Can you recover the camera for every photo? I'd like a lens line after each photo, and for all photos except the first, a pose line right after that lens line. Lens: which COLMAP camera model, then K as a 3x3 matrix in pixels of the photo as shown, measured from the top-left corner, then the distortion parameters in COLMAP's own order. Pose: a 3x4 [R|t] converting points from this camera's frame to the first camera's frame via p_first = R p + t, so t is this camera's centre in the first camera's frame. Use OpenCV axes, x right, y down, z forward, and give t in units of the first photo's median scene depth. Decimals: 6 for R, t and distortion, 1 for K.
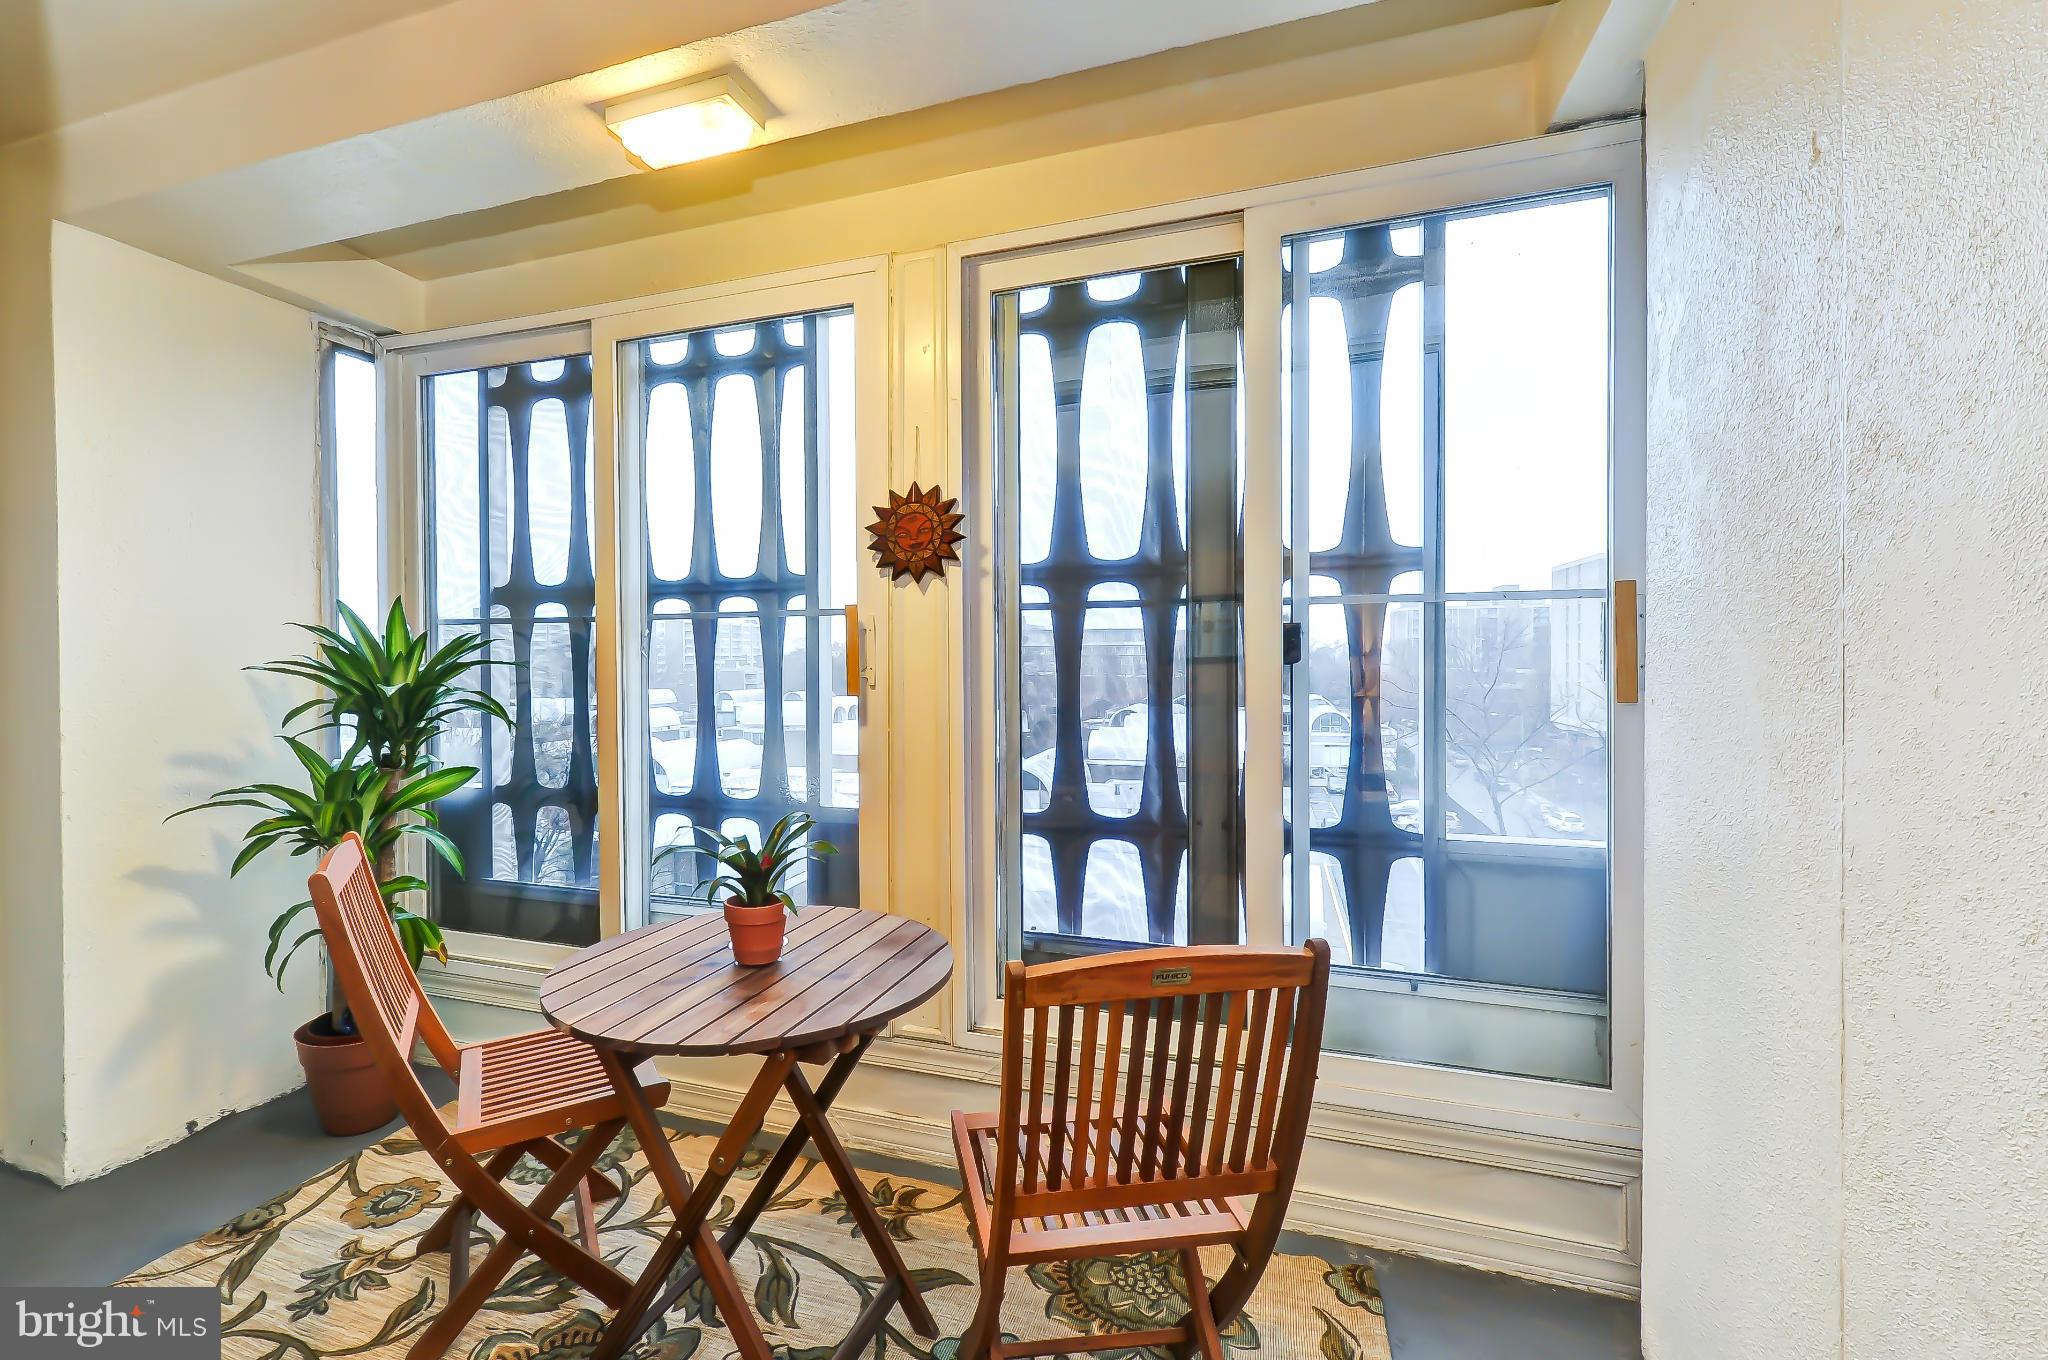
lens RADIAL K [[837.4, 0, 1017.5], [0, 837.4, 672.9], [0, 0, 1]] dist [0.016467, -0.000175]
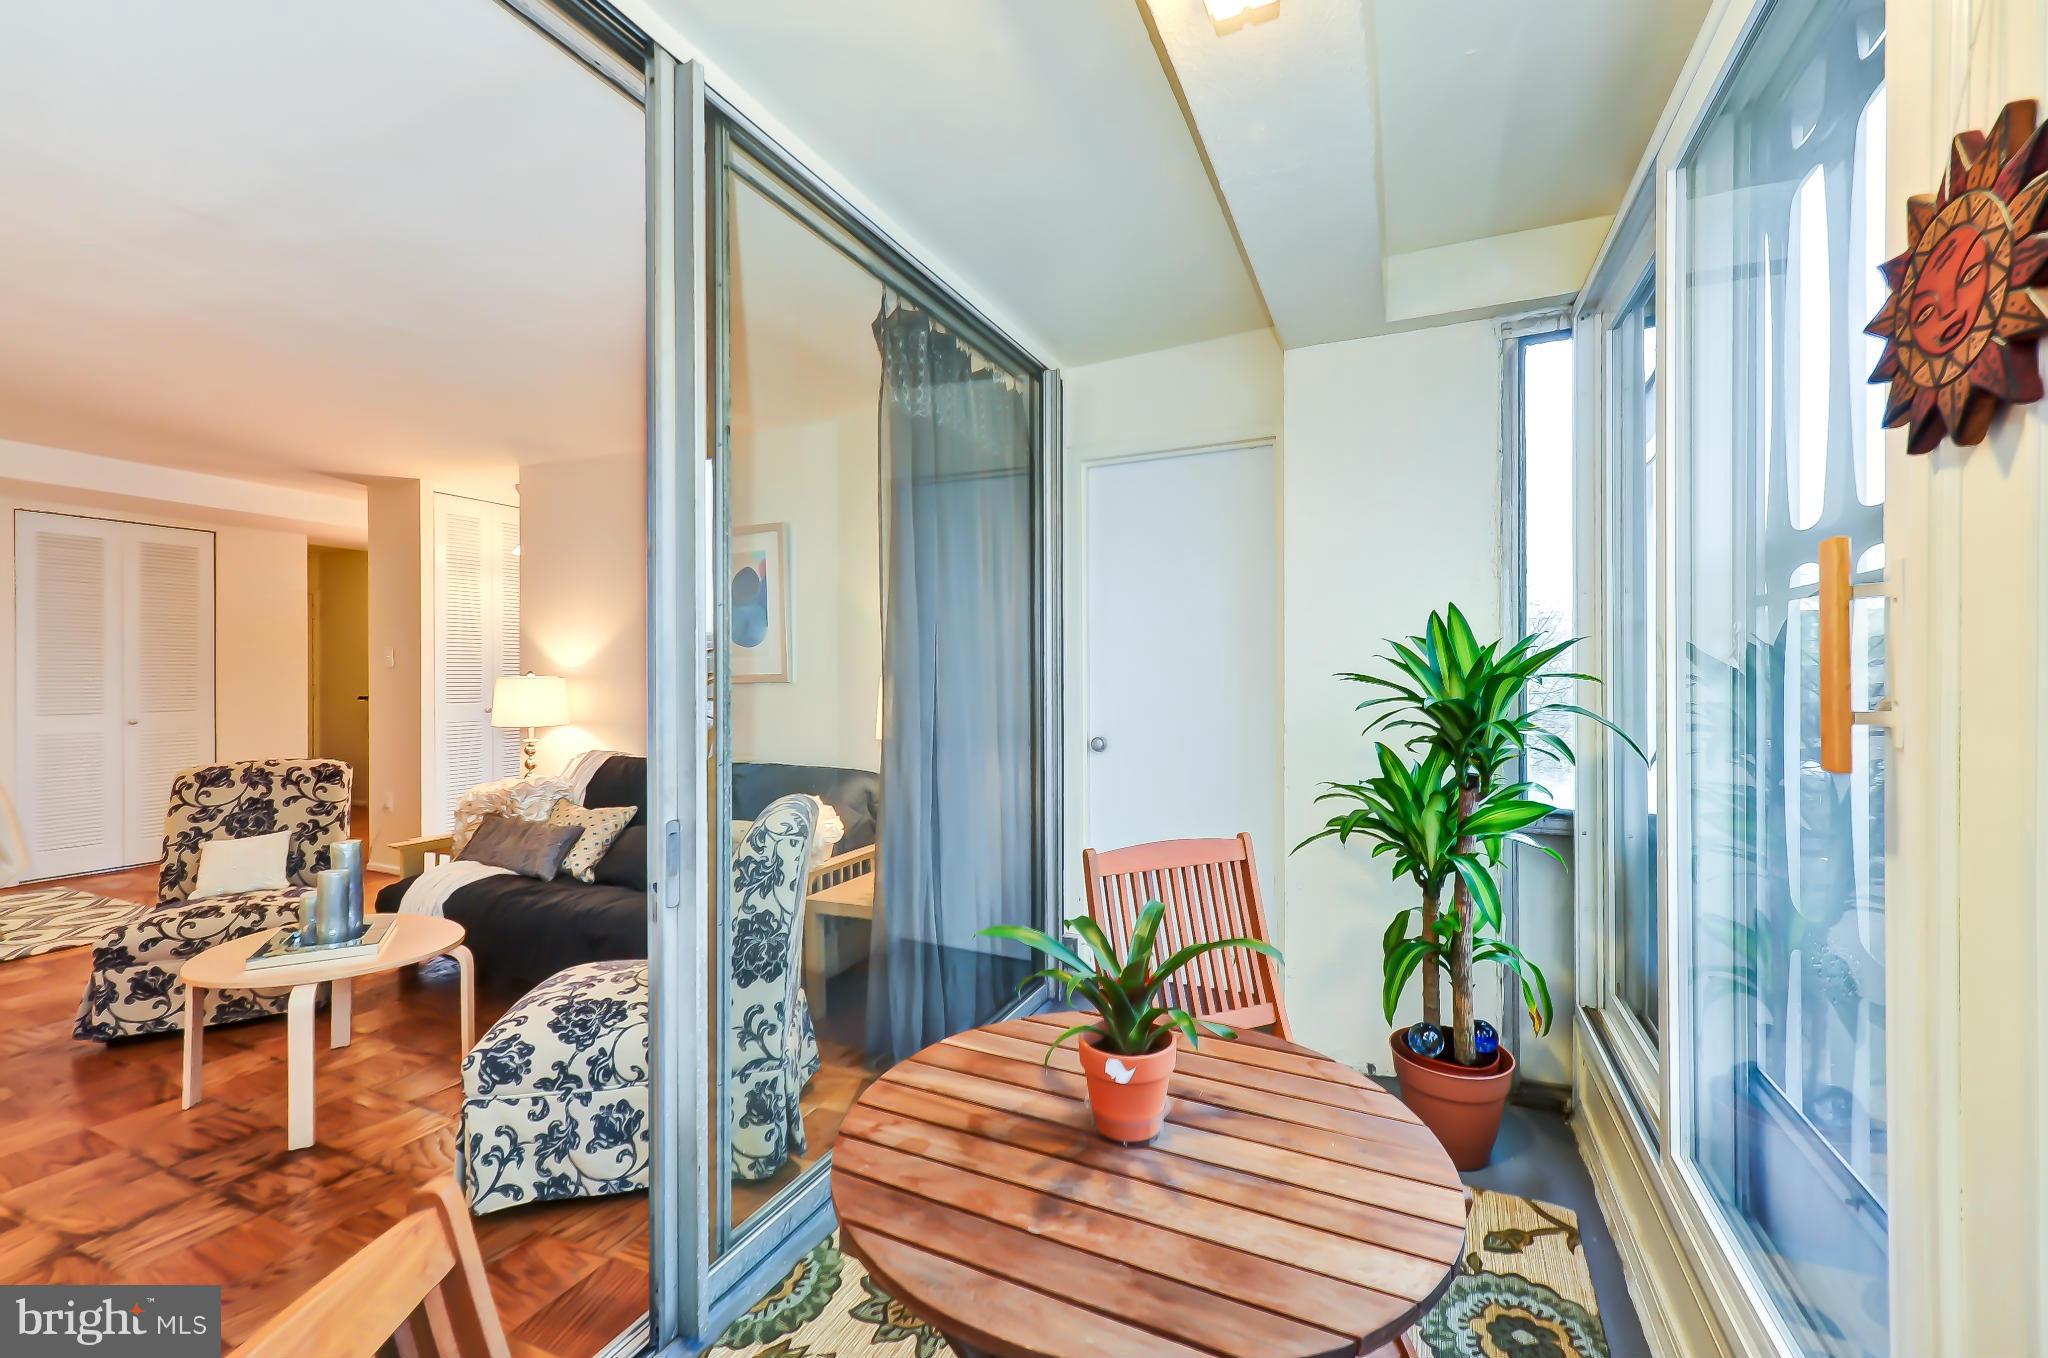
lens RADIAL K [[837.4, 0, 1018.6], [0, 837.4, 673.1], [0, 0, 1]] dist [0.016467, -0.000175]
pose [[-0.124480, 0.006018, -0.992204, 0.233005], [-0.006808, 0.999953, 0.006919, -0.017146], [0.992199, 0.007616, -0.124433, 0.625424]]
